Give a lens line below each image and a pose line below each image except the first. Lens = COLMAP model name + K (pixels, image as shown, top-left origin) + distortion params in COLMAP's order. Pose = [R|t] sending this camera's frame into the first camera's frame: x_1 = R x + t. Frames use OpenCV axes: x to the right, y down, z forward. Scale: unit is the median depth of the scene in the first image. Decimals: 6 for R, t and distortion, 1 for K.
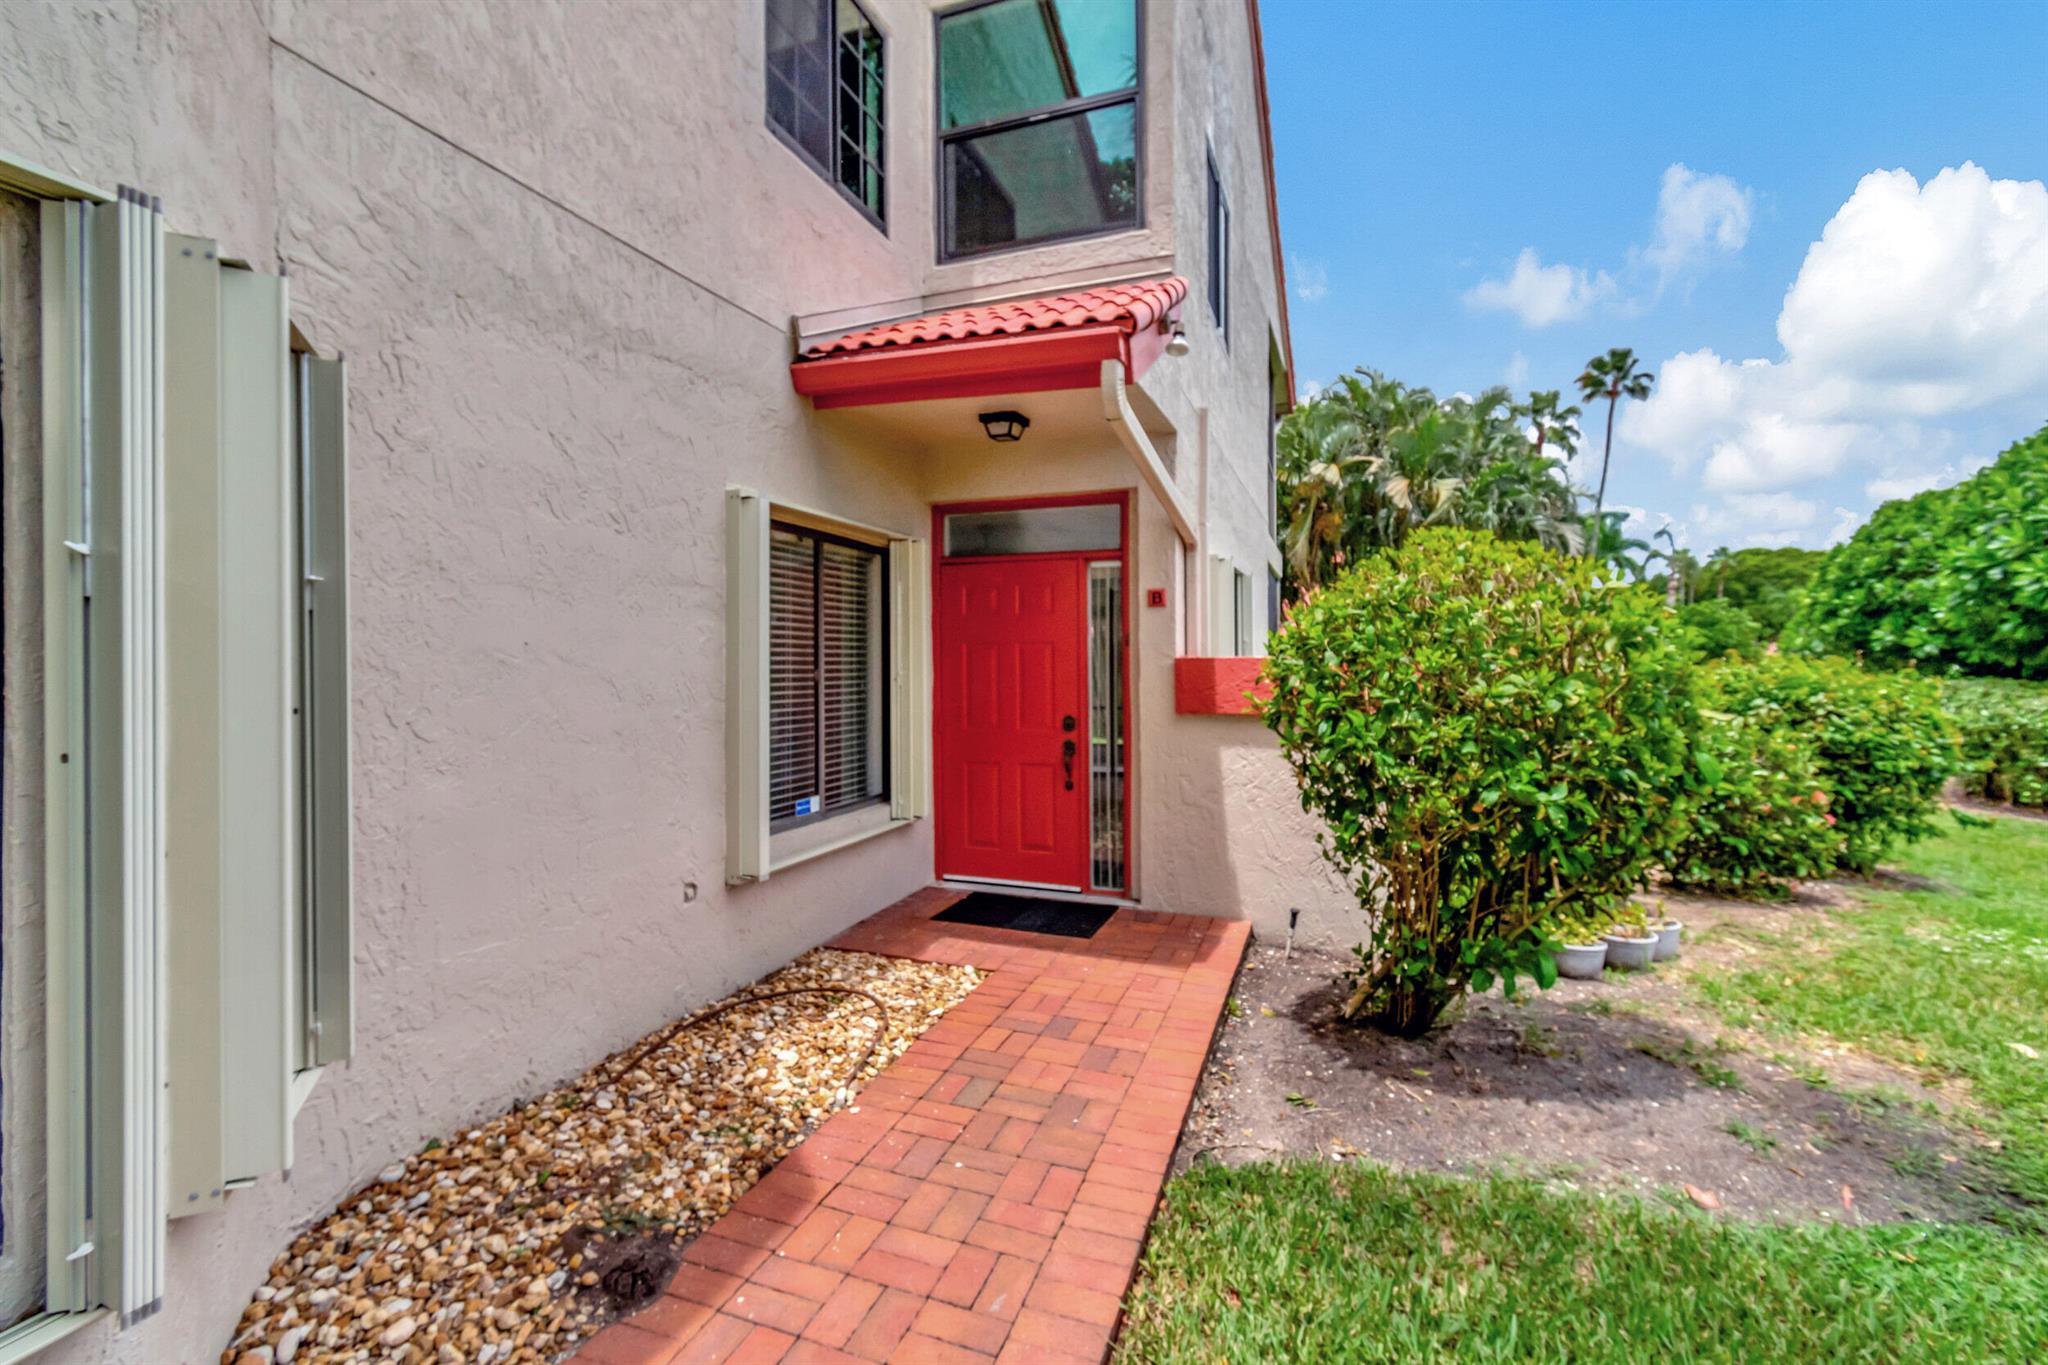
lens RADIAL K [[898.5, 0, 1025.7], [0, 898.5, 662.1], [0, 0, 1]] dist [0.000422, -0.000139]
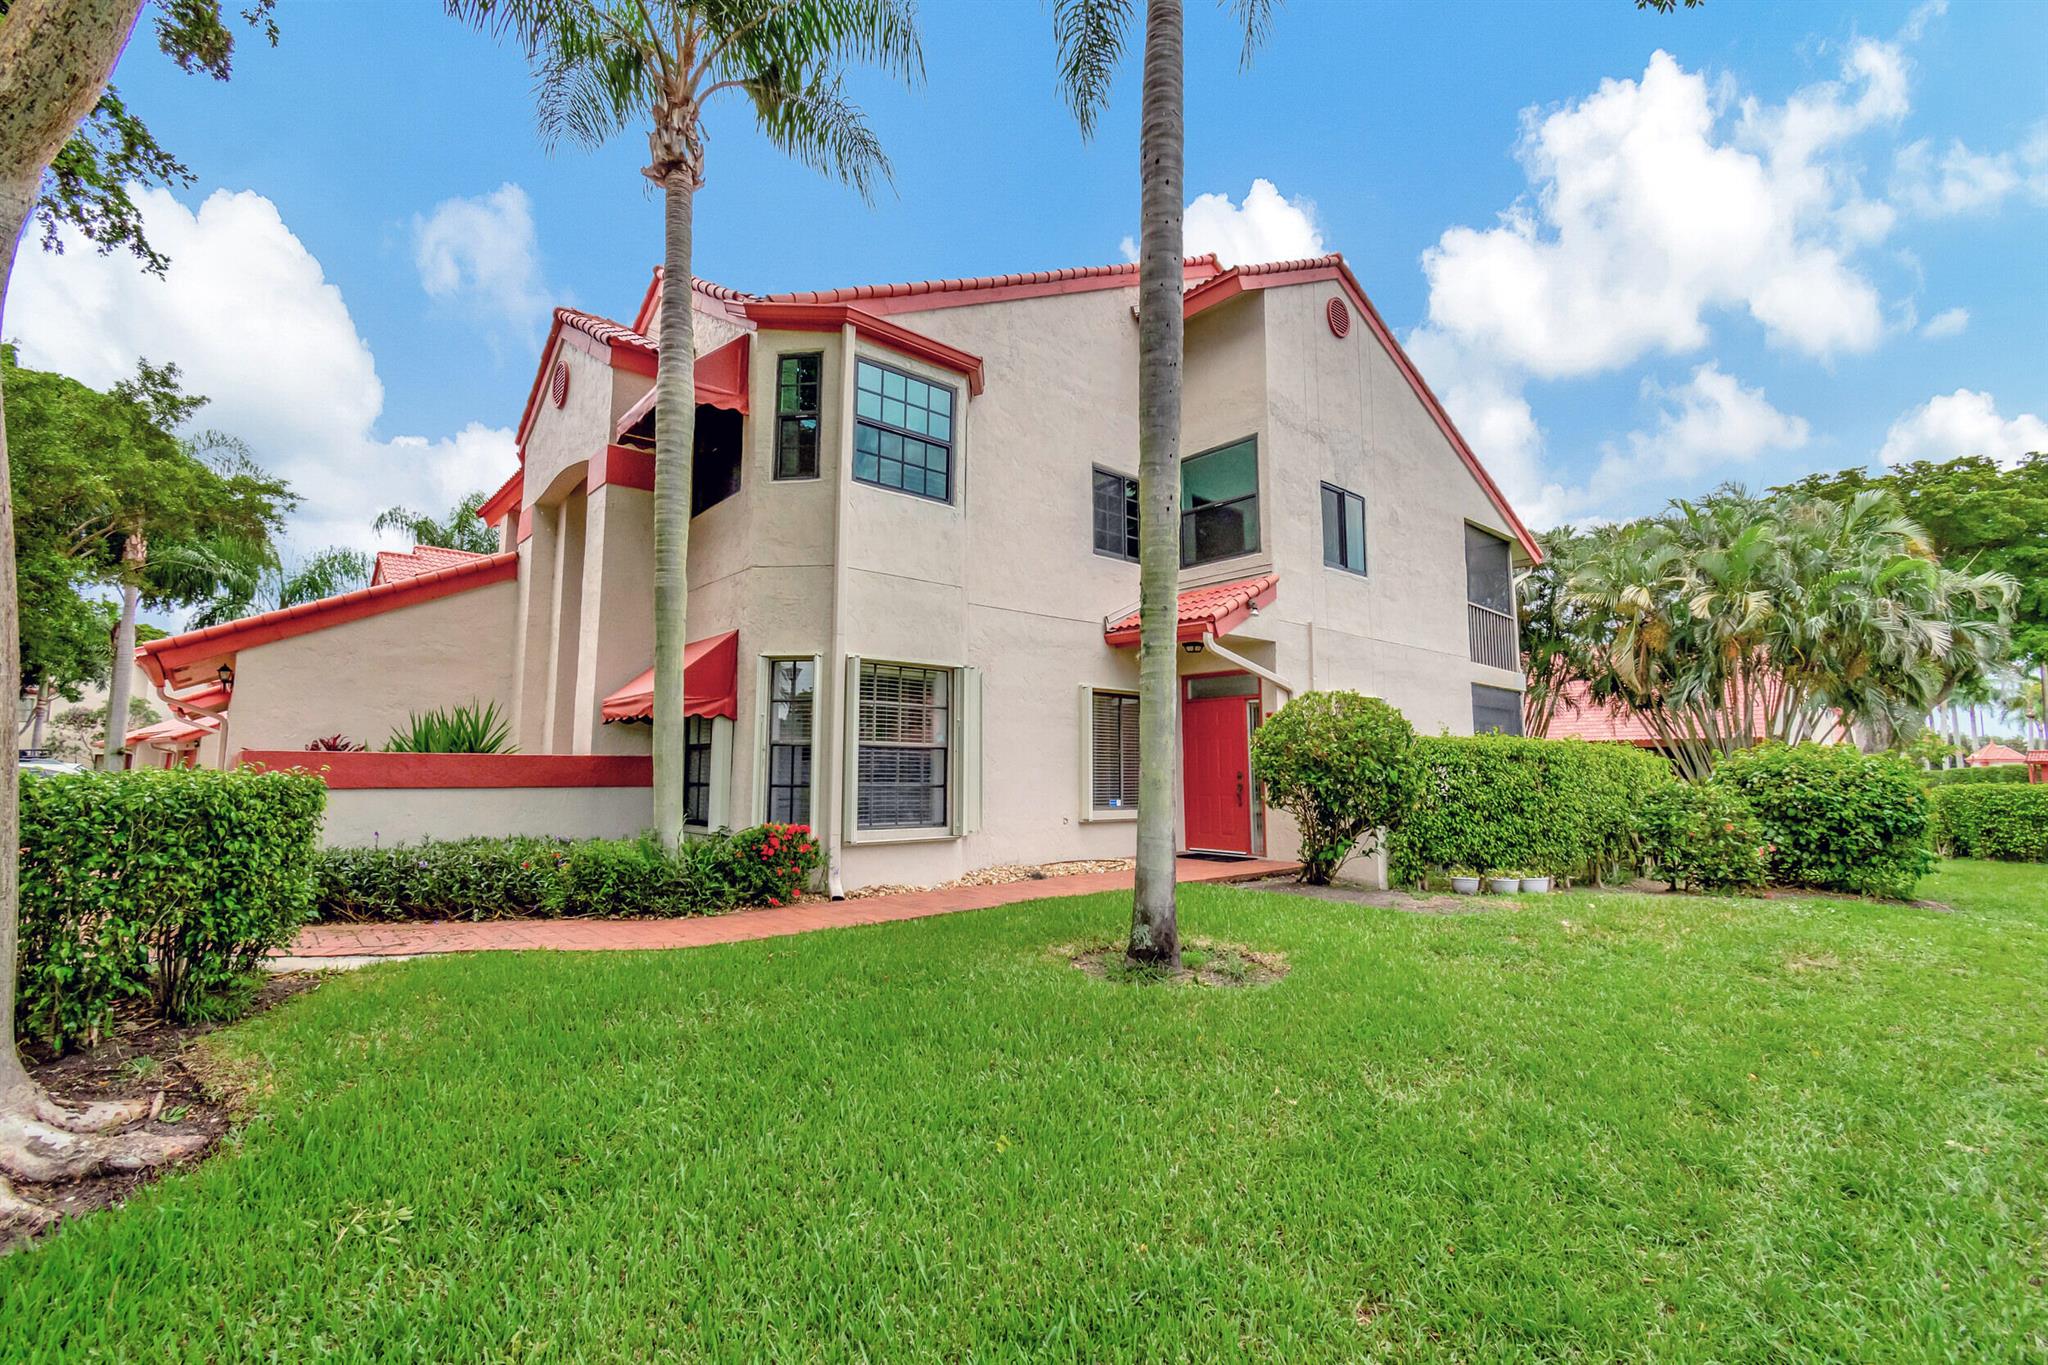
lens RADIAL K [[911.5, 0, 1018.5], [0, 911.5, 672.8], [0, 0, 1]] dist [0.001702, -0.000506]
pose [[0.868101, -0.051666, -0.493692, 0.843595], [-0.004862, 0.993636, -0.112535, 0.090497], [0.496364, 0.100092, 0.862325, -1.448640]]
